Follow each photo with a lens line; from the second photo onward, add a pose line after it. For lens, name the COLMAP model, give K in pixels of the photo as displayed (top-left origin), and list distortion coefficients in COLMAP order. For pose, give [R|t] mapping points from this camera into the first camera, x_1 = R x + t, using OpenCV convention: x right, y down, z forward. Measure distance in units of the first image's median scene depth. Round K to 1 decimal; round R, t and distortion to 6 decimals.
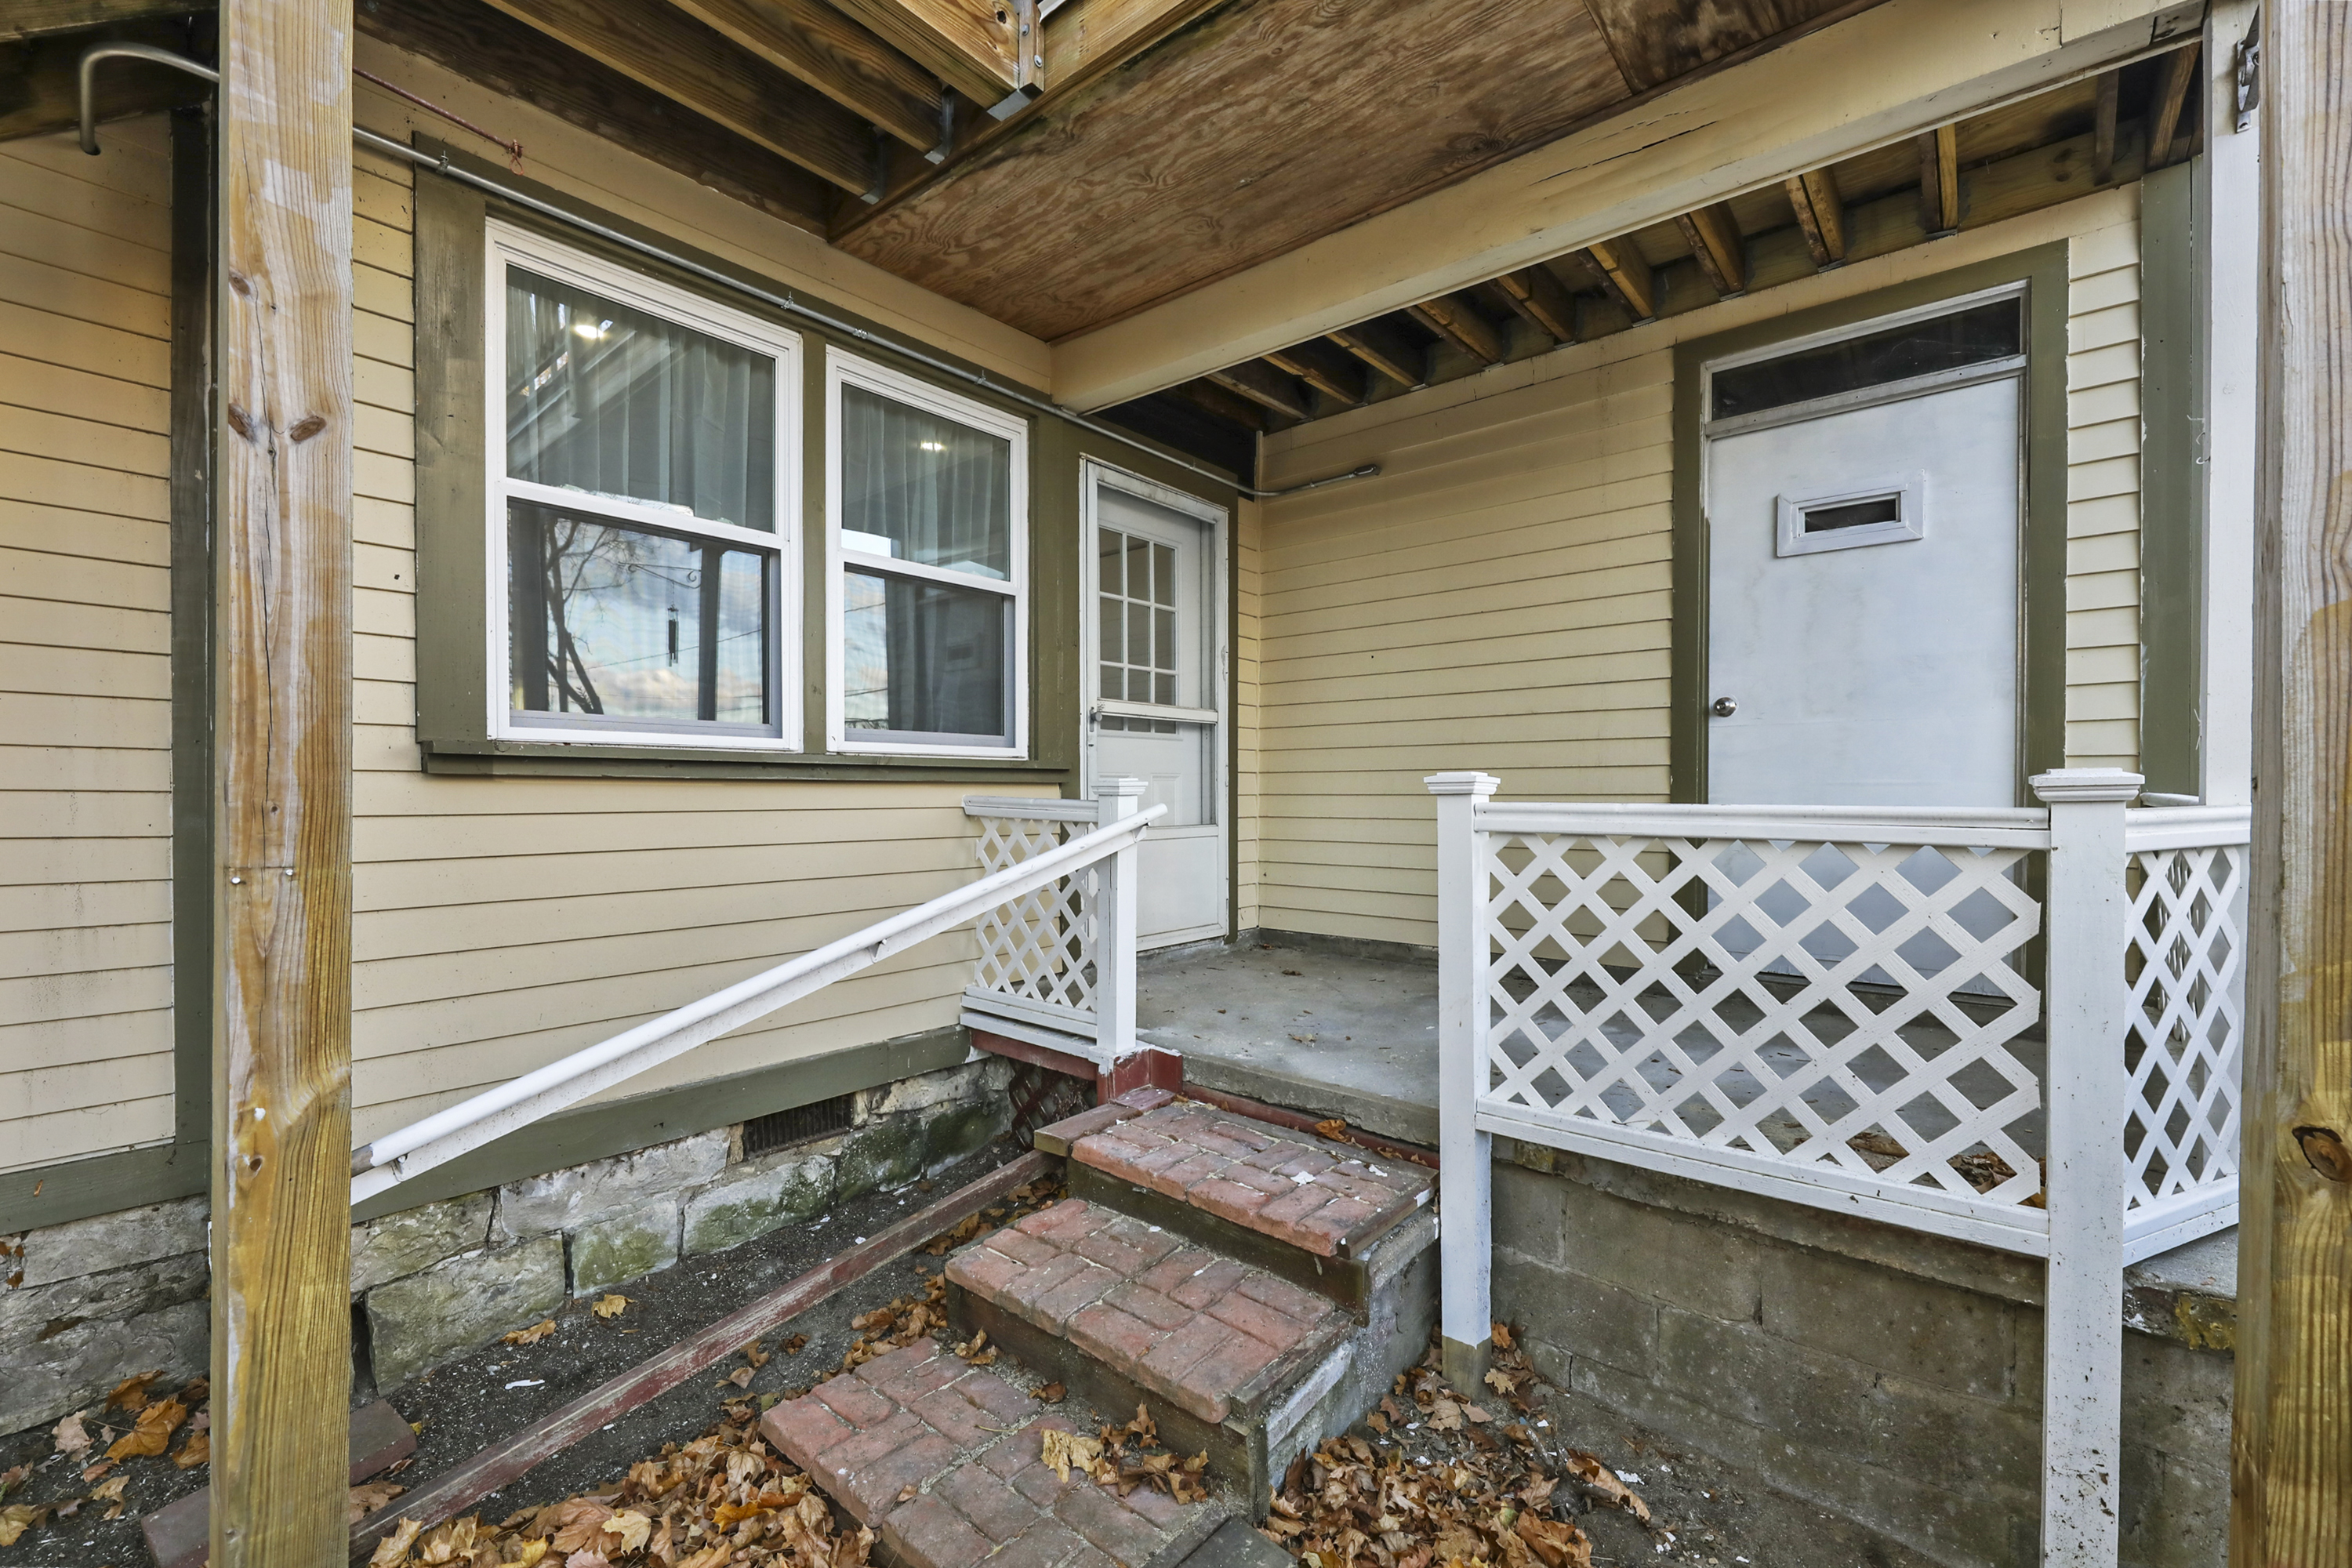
lens RADIAL K [[949.0, 0, 1187.7], [0, 949.0, 796.1], [0, 0, 1]] dist [-0.003847, -0.001402]
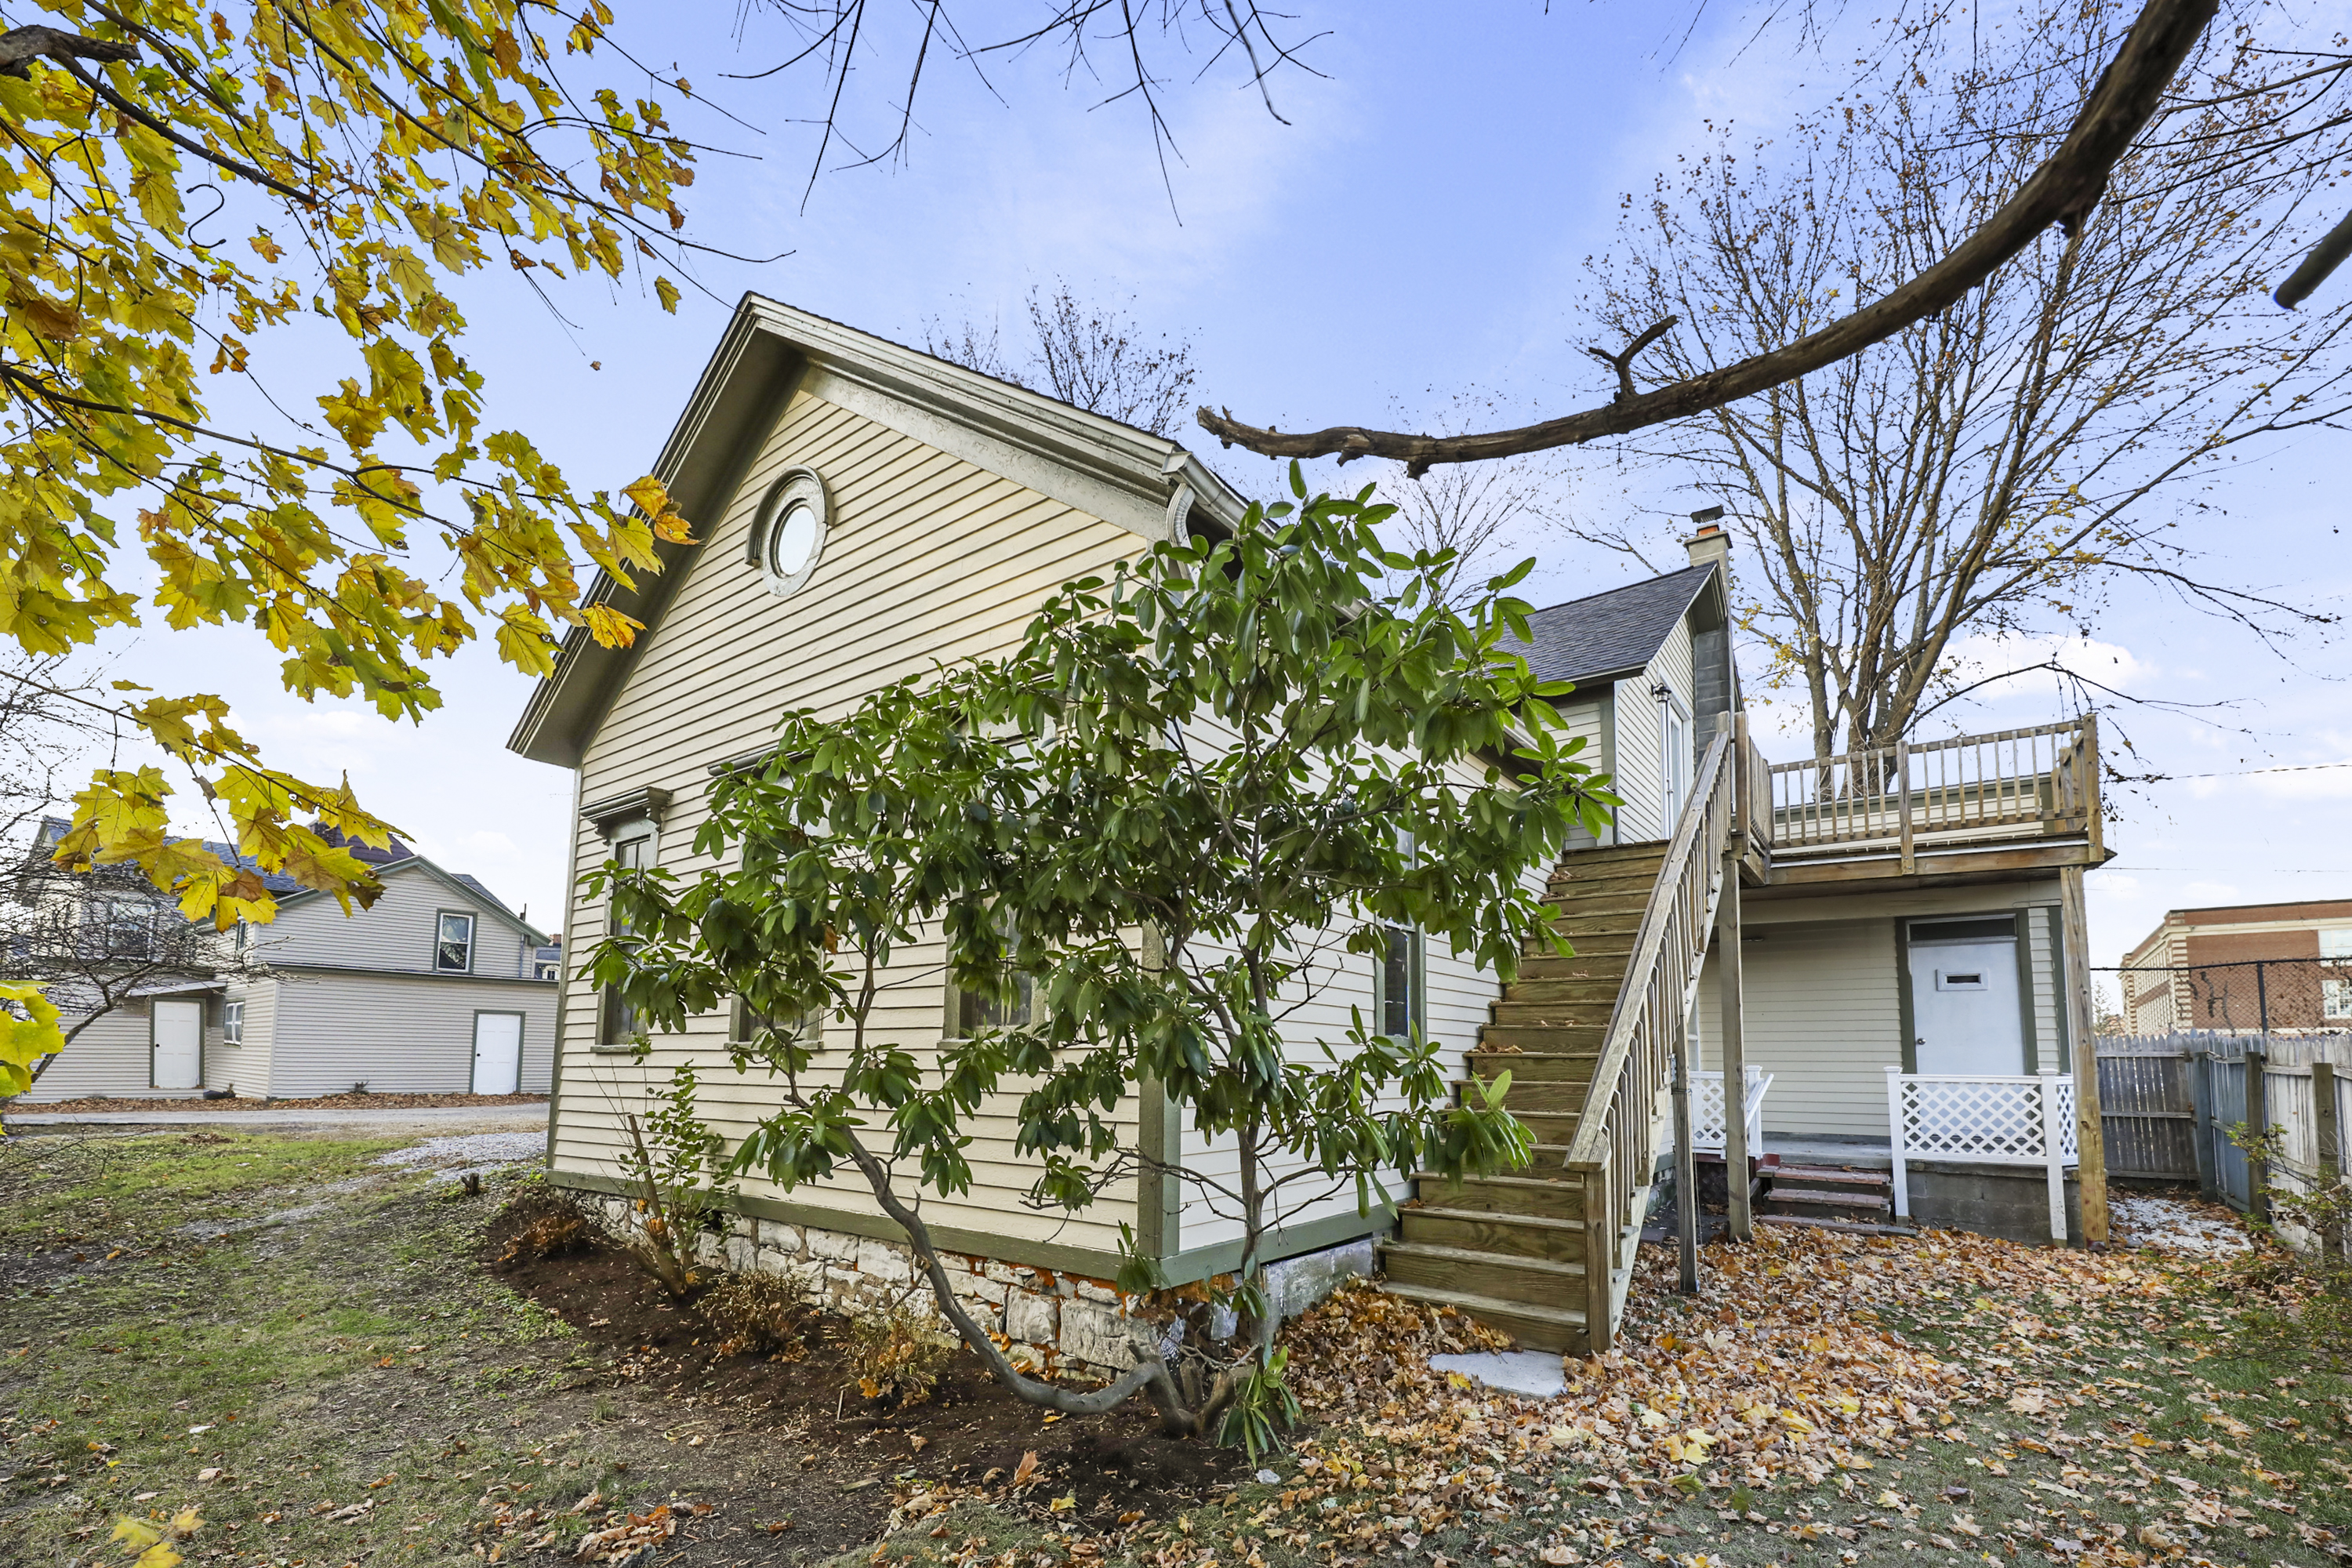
lens RADIAL K [[1019.4, 0, 1169.0], [0, 1019.4, 968.0], [0, 0, 1]] dist [-0.005193, -0.000328]
pose [[0.998081, 0.015029, 0.060070, -2.934113], [-0.009166, 0.995270, -0.096716, 0.004294], [-0.061240, 0.095980, 0.993498, -2.997309]]
